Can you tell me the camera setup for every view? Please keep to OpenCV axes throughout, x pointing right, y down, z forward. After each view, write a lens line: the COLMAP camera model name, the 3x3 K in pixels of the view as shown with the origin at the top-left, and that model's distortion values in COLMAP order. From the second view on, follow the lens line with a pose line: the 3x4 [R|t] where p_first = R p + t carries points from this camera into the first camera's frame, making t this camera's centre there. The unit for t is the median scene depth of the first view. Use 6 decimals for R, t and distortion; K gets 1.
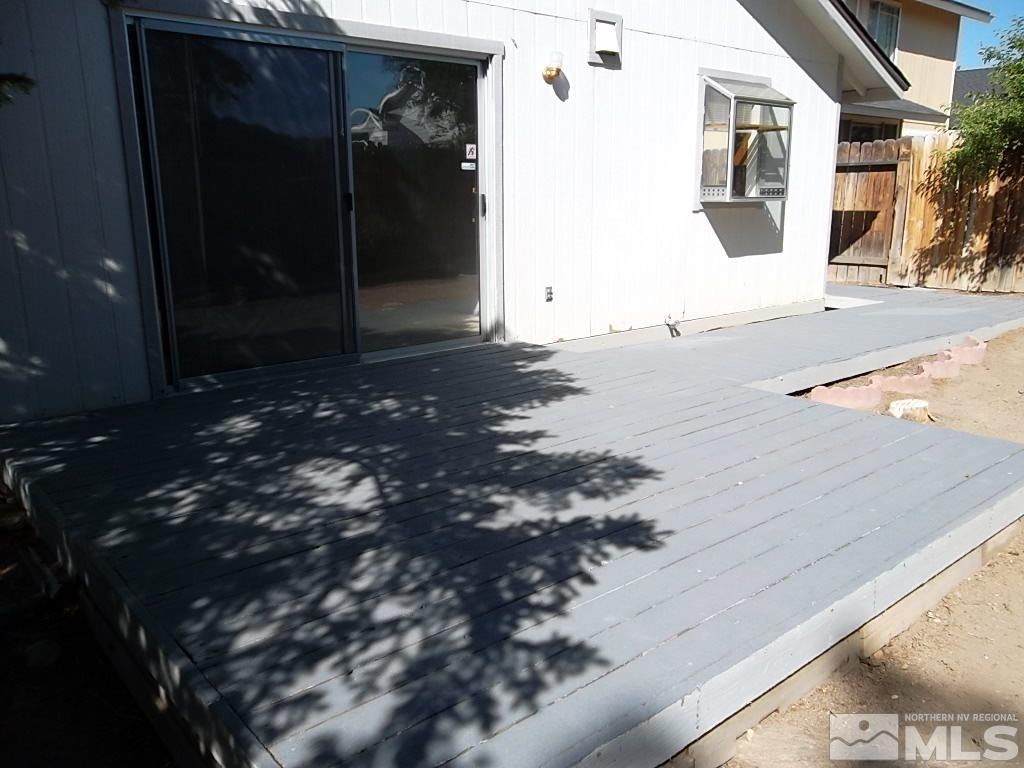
lens RADIAL K [[842.7, 0, 521.1], [0, 842.7, 388.8], [0, 0, 1]] dist [0.000582, -0.017676]
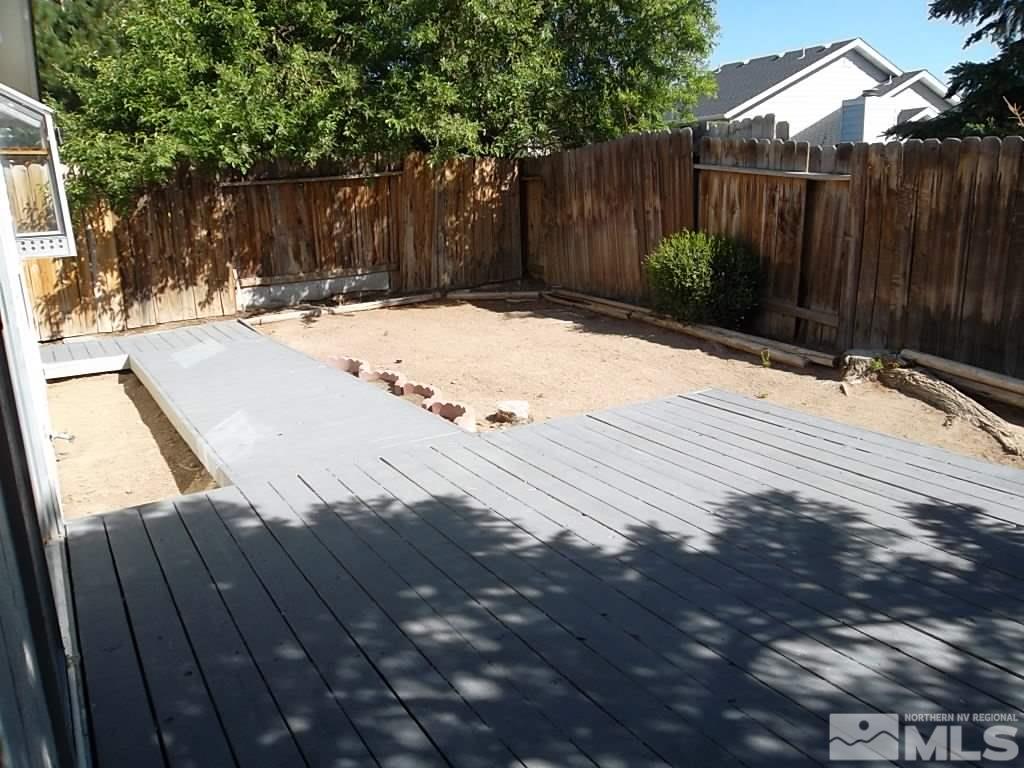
lens RADIAL K [[842.7, 0, 521.1], [0, 842.7, 388.8], [0, 0, 1]] dist [0.000582, -0.017676]
pose [[0.195056, -0.237568, 0.951585, -0.685563], [0.273277, 0.944964, 0.179898, -0.233123], [-0.941952, 0.224956, 0.249242, 0.806505]]
